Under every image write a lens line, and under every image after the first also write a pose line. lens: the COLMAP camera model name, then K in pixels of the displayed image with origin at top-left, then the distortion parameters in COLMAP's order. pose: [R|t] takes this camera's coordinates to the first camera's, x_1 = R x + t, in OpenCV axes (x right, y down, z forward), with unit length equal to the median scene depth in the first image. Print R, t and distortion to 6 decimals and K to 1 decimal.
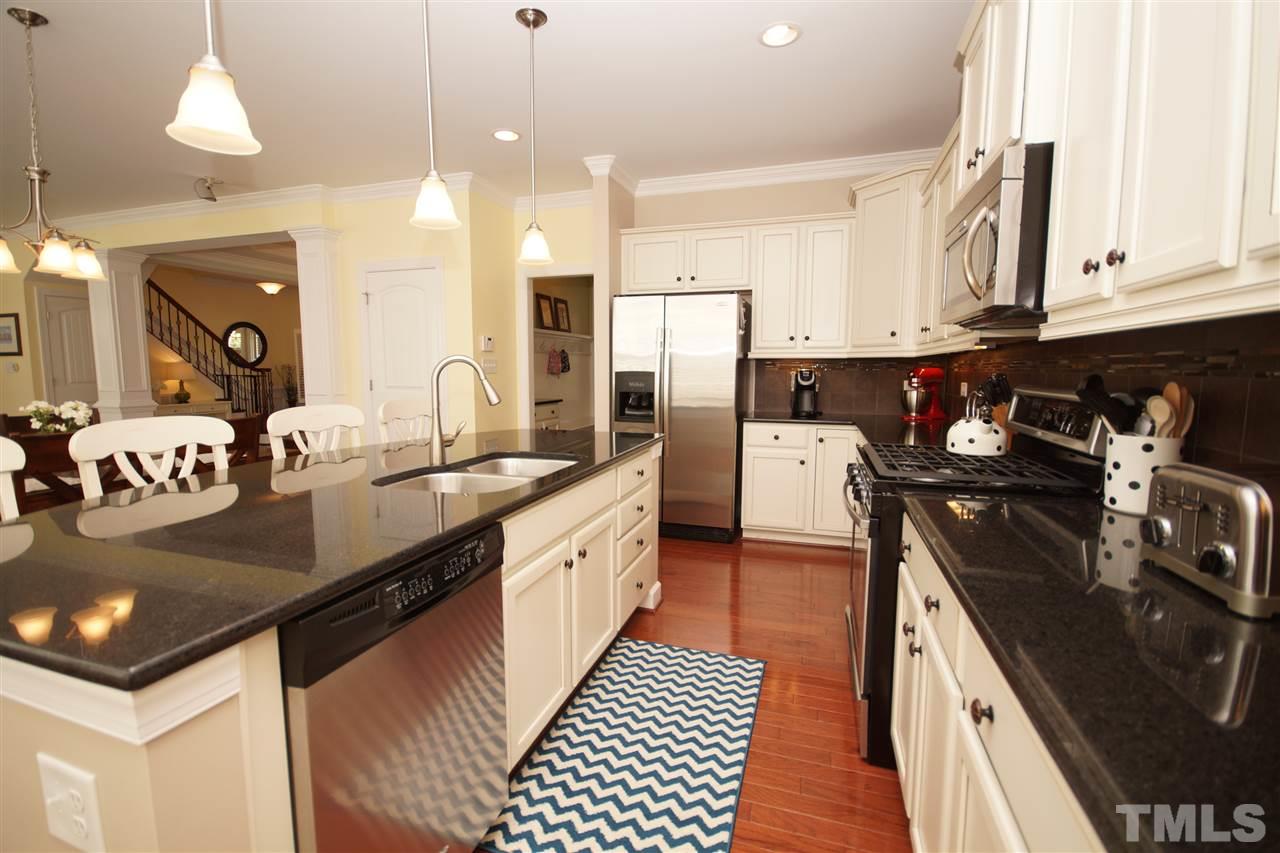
lens RADIAL K [[570.1, 0, 637.7], [0, 570.1, 432.7], [0, 0, 1]] dist [0.005434, -0.007843]
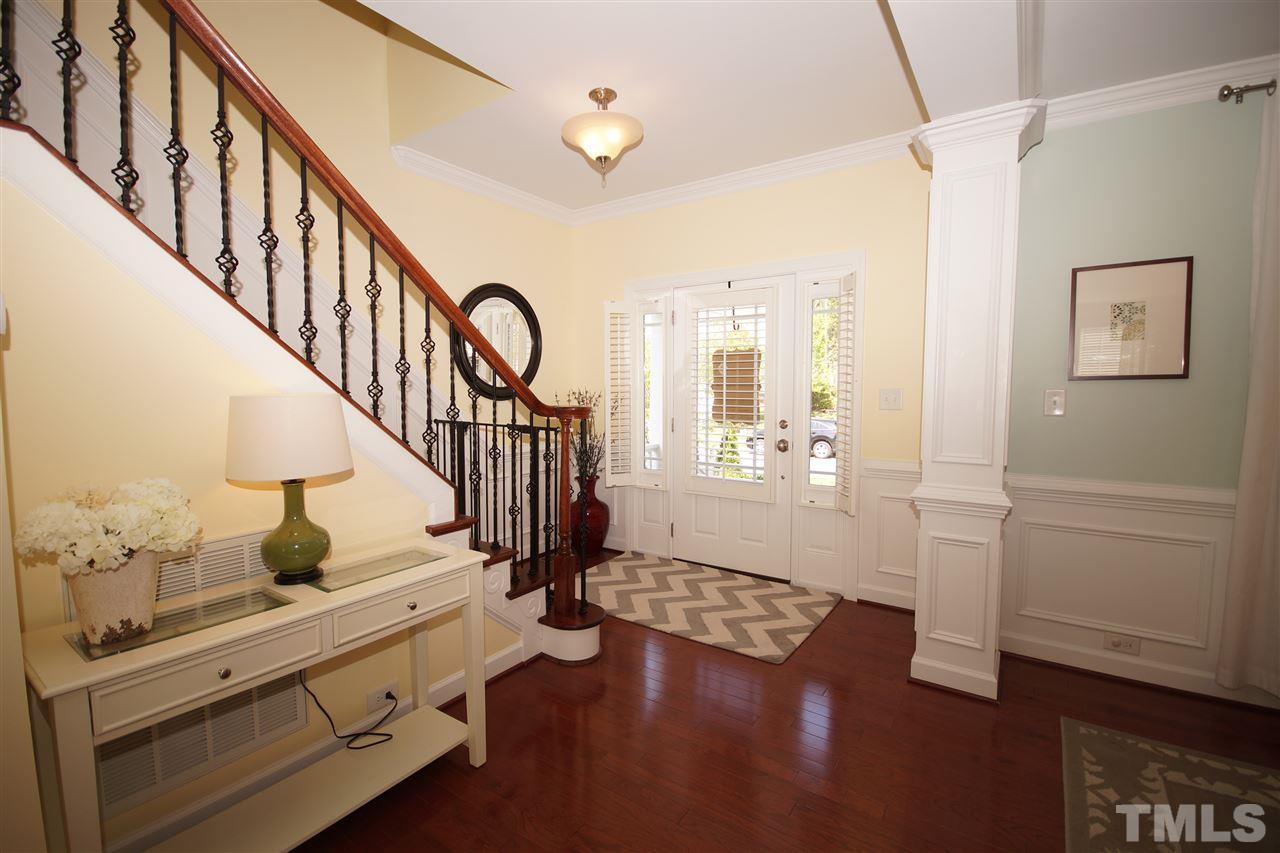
lens RADIAL K [[570.1, 0, 638.2], [0, 570.1, 419.2], [0, 0, 1]] dist [0.005434, -0.007843]
pose [[0.958235, 0.017241, -0.285463, -2.028735], [-0.027874, 0.999059, -0.033227, -0.366803], [0.284622, 0.039796, 0.957814, 2.739593]]
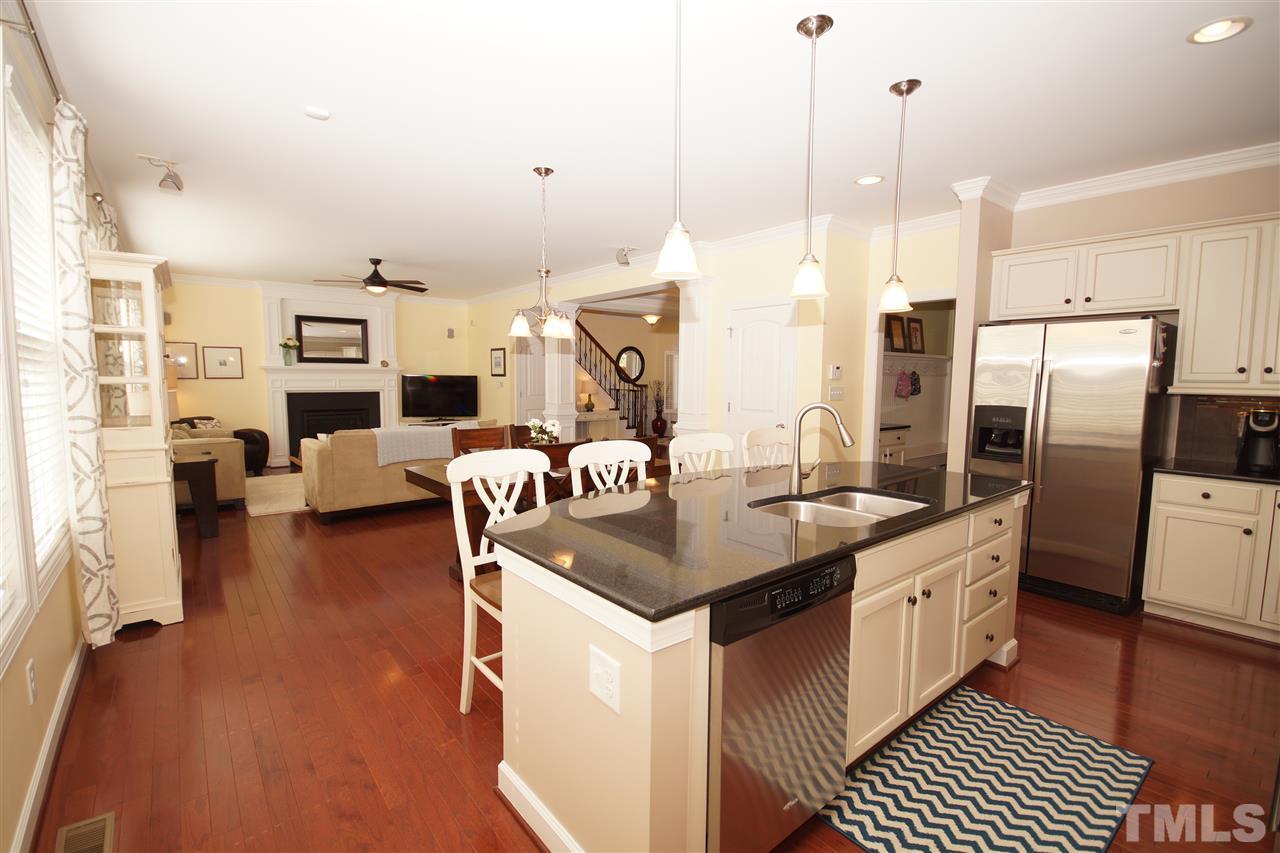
lens RADIAL K [[570.1, 0, 626.3], [0, 570.1, 430.6], [0, 0, 1]] dist [0.005434, -0.007843]
pose [[0.830722, 0.053399, -0.554120, 0.008205], [-0.065197, 0.997871, -0.001579, -0.037904], [0.552856, 0.037439, 0.832435, -0.147436]]
